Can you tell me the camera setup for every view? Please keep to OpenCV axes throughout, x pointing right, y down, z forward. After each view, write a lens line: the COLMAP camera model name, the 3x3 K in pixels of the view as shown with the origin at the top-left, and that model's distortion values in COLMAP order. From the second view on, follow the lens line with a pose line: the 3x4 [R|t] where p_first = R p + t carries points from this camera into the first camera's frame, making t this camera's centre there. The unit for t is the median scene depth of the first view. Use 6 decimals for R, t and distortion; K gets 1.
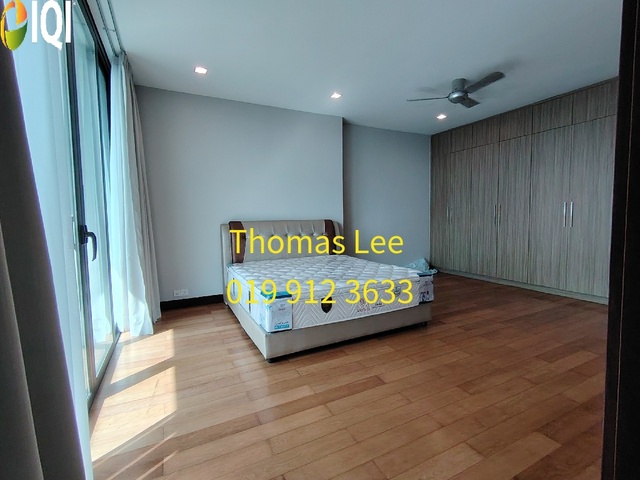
lens RADIAL K [[306.1, 0, 320.0], [0, 306.1, 238.6], [0, 0, 1]] dist [-0.002358, -0.000577]
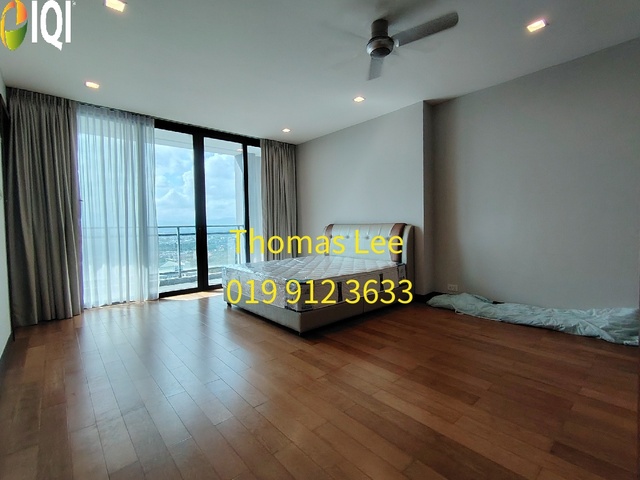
lens RADIAL K [[306.1, 0, 320.1], [0, 306.1, 240.3], [0, 0, 1]] dist [-0.002358, -0.000577]
pose [[0.257935, 0.061730, -0.964188, 1.245180], [-0.062259, 0.996945, 0.047172, -0.058987], [0.964154, 0.047862, 0.260990, 0.795885]]
